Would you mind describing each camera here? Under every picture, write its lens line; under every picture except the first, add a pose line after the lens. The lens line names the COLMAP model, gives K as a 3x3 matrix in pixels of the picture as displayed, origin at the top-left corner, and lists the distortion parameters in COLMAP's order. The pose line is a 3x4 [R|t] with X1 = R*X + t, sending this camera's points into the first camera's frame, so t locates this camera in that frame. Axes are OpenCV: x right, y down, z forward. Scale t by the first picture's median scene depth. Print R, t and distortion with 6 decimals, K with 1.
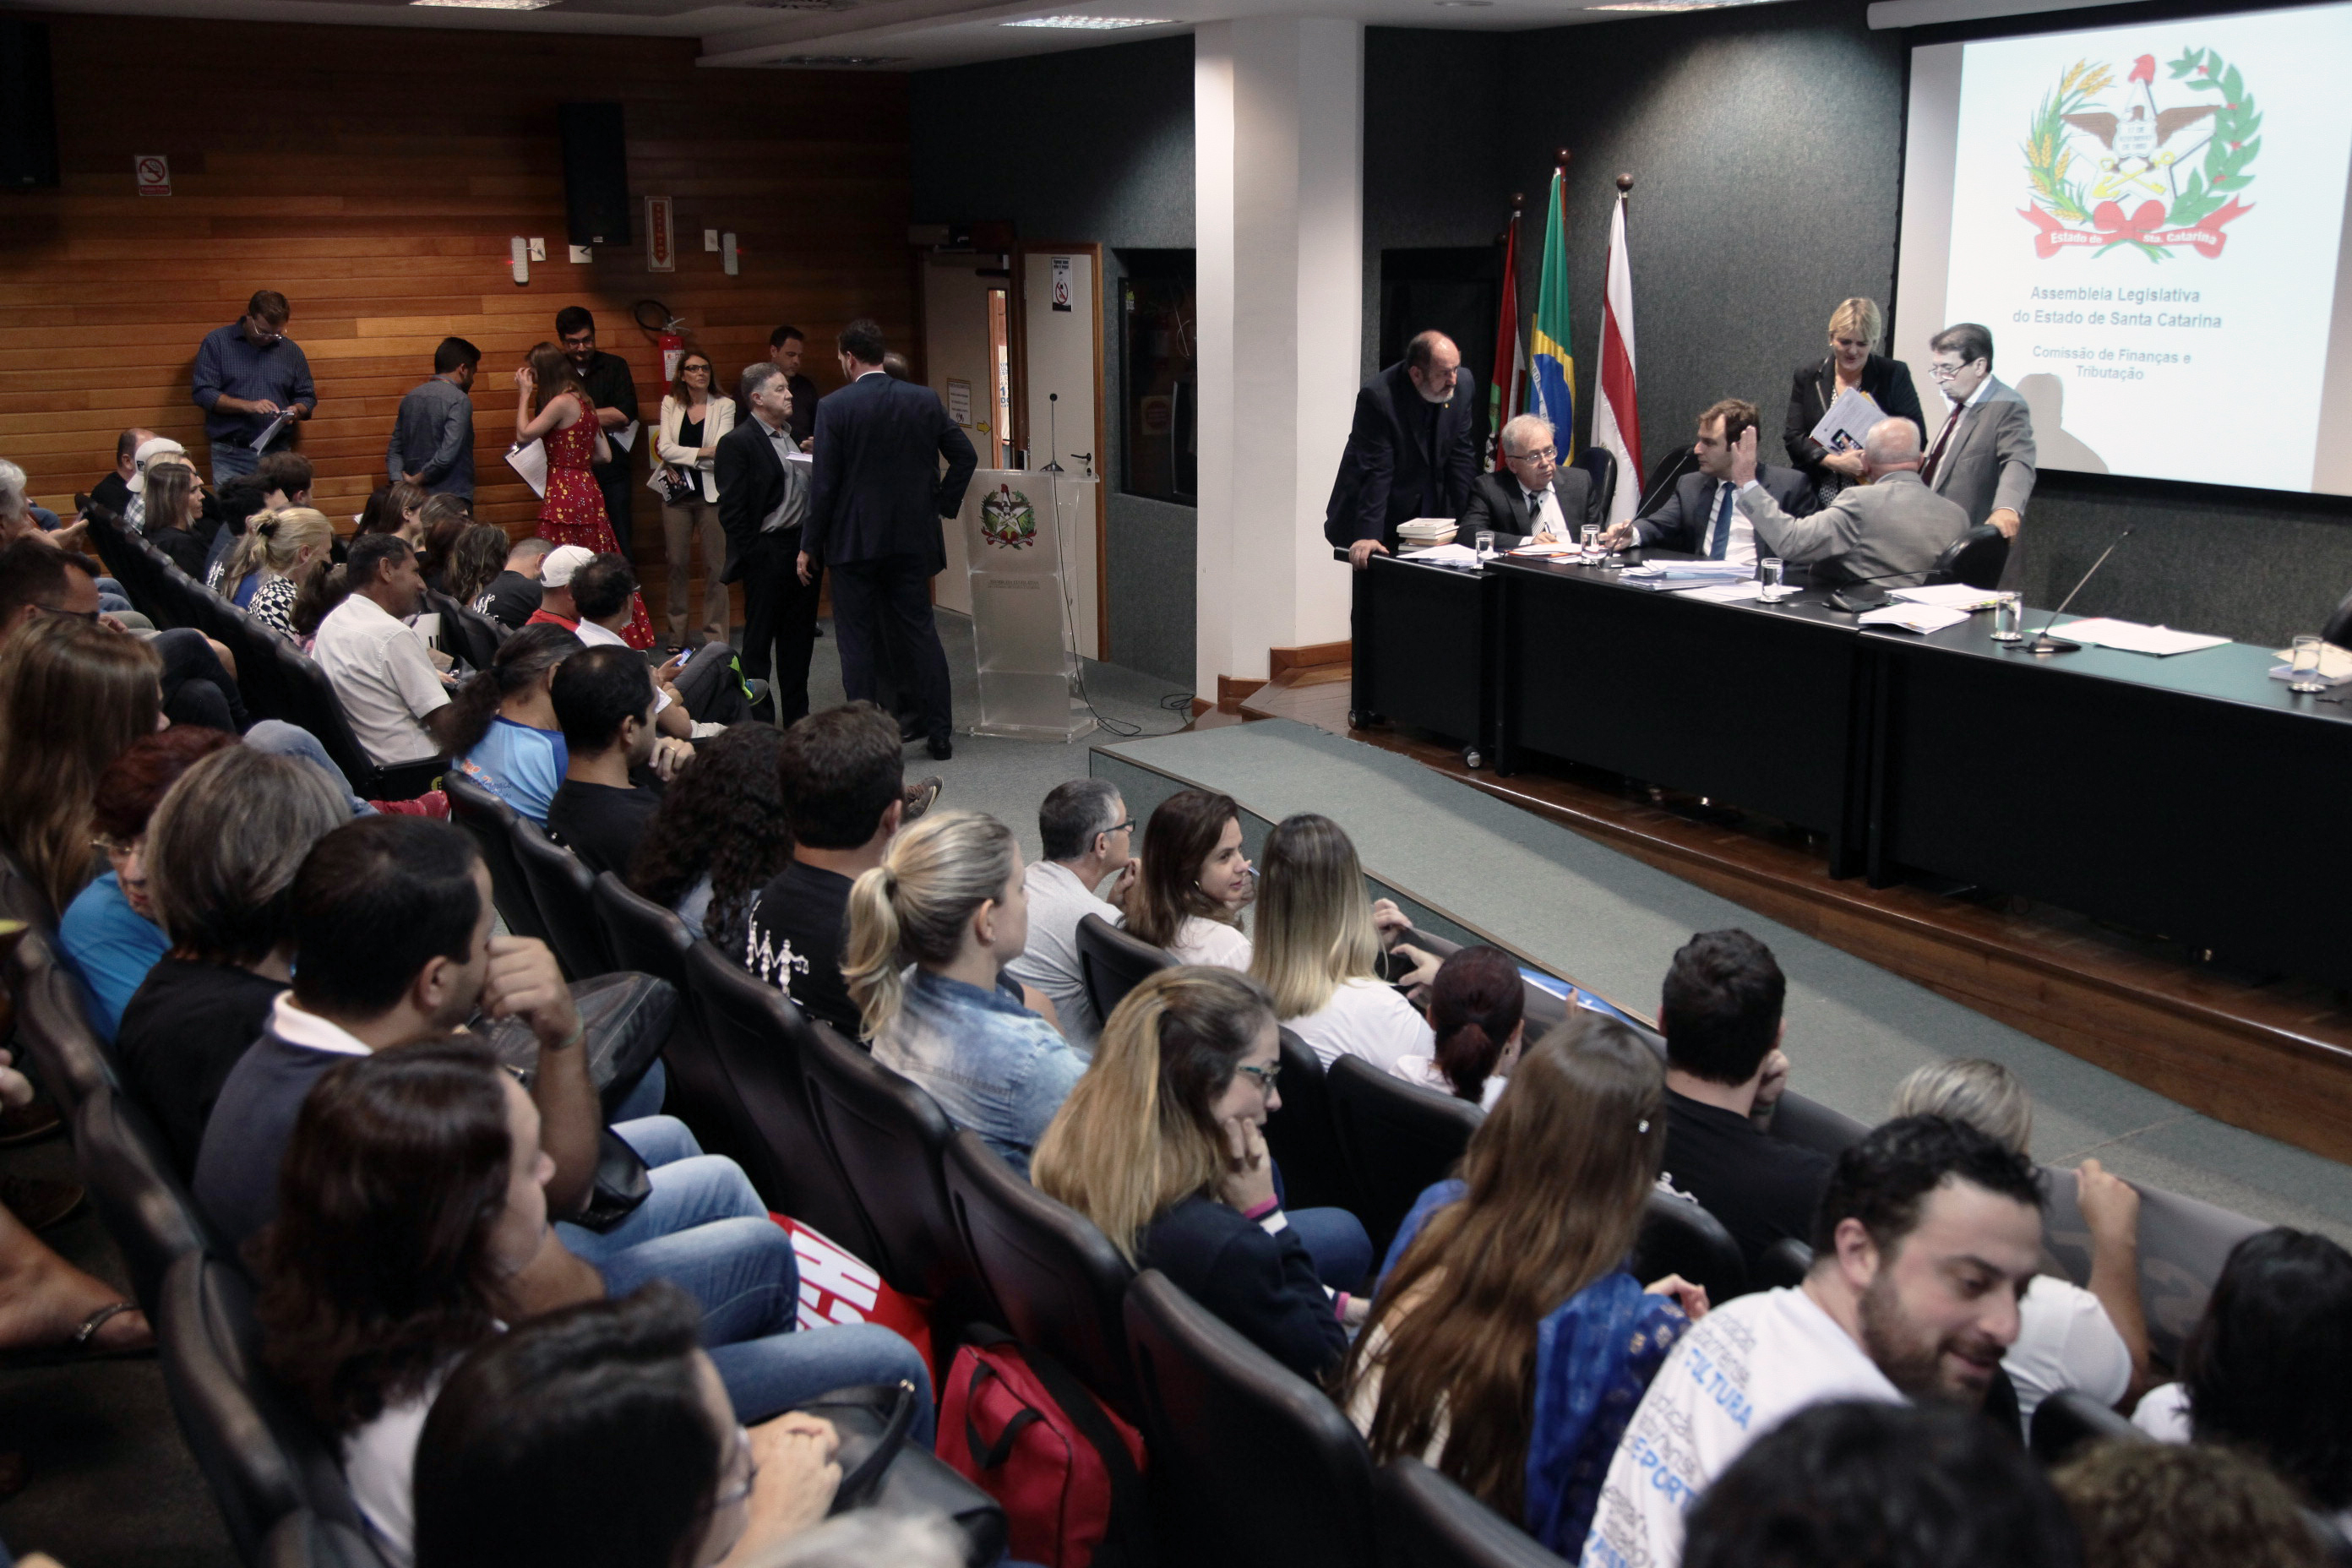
lens RADIAL K [[2216.8, 0, 1176.0], [0, 2216.8, 784.0], [0, 0, 1]] dist [-0.015781, 0.095891]
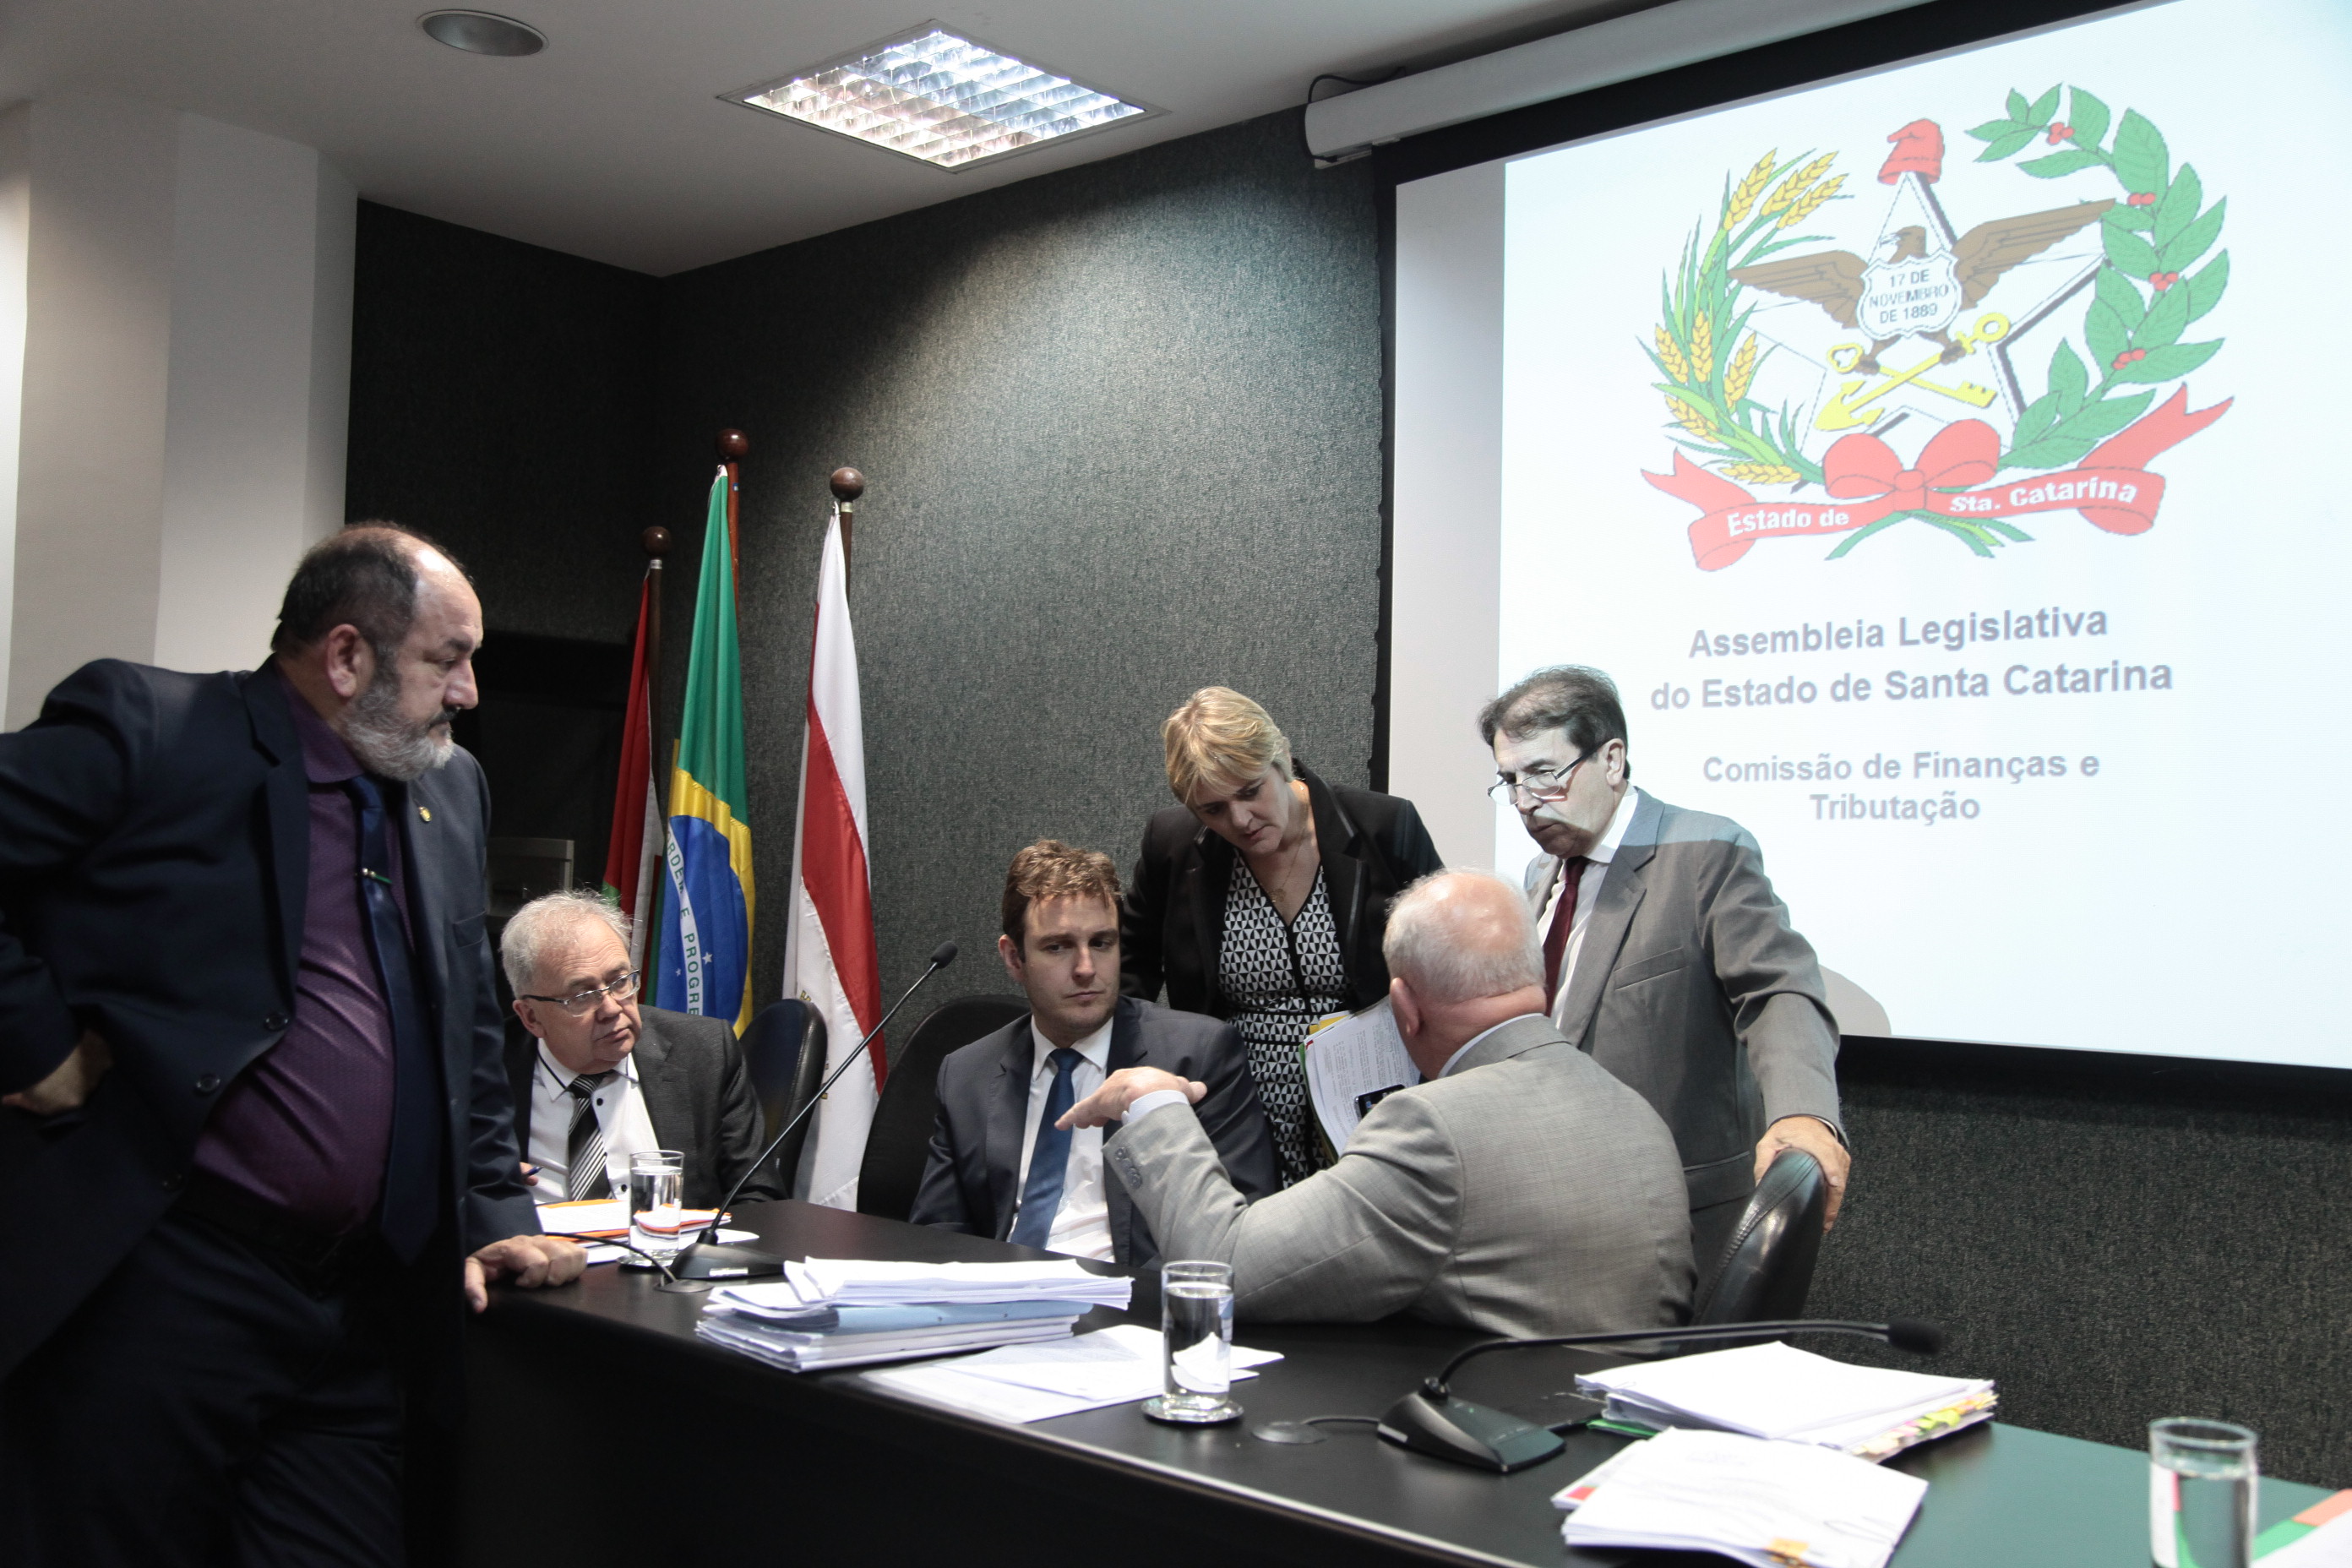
lens RADIAL K [[2193.6, 0, 1150.9], [0, 2193.6, 801.2], [0, 0, 1]] dist [-0.018067, 0.077449]
pose [[0.960937, 0.049482, 0.272307, 0.162089], [0.029108, 0.960362, -0.277231, -0.070959], [-0.275231, 0.274328, 0.921407, 0.637657]]
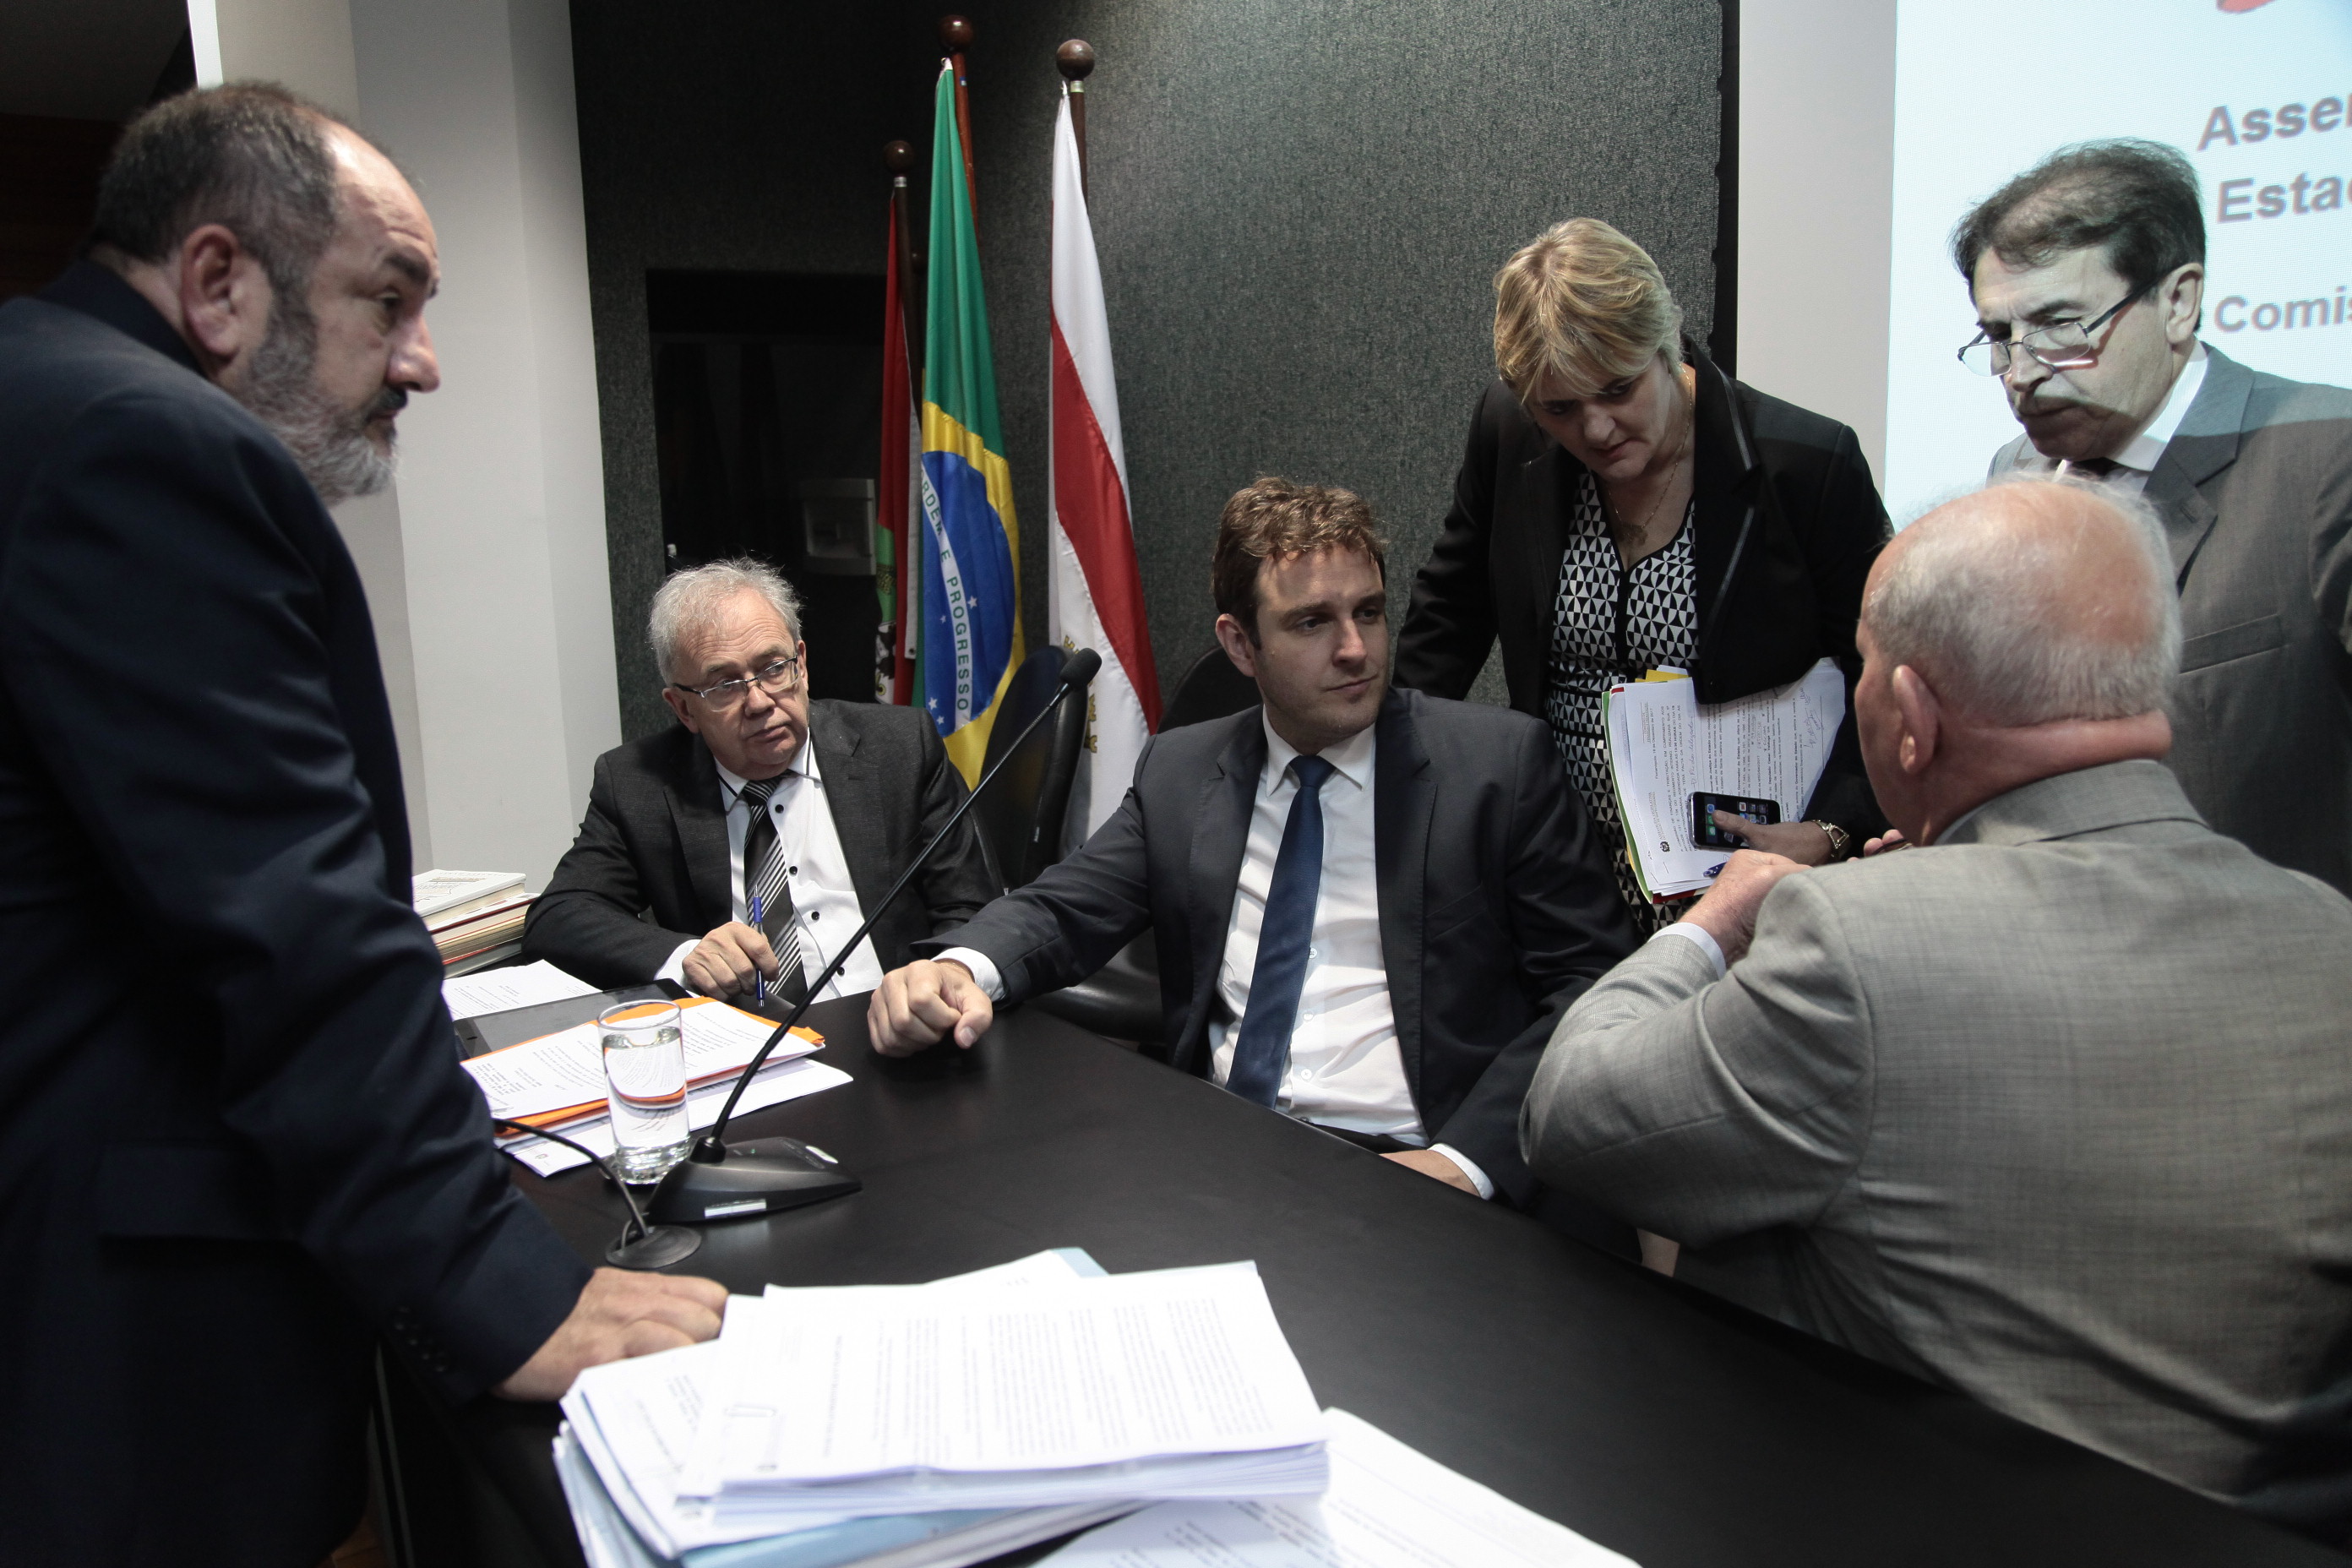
lens RADIAL K [[1664.3, 0, 1176.0], [0, 1664.3, 784.0], [0, 0, 1]] dist [-0.114605, 0.079215]
pose [[0.994593, -0.035984, 0.097420, 0.220895], [0.042471, 0.996958, -0.065352, -0.123464], [-0.094772, 0.069136, 0.993095, 0.811362]]
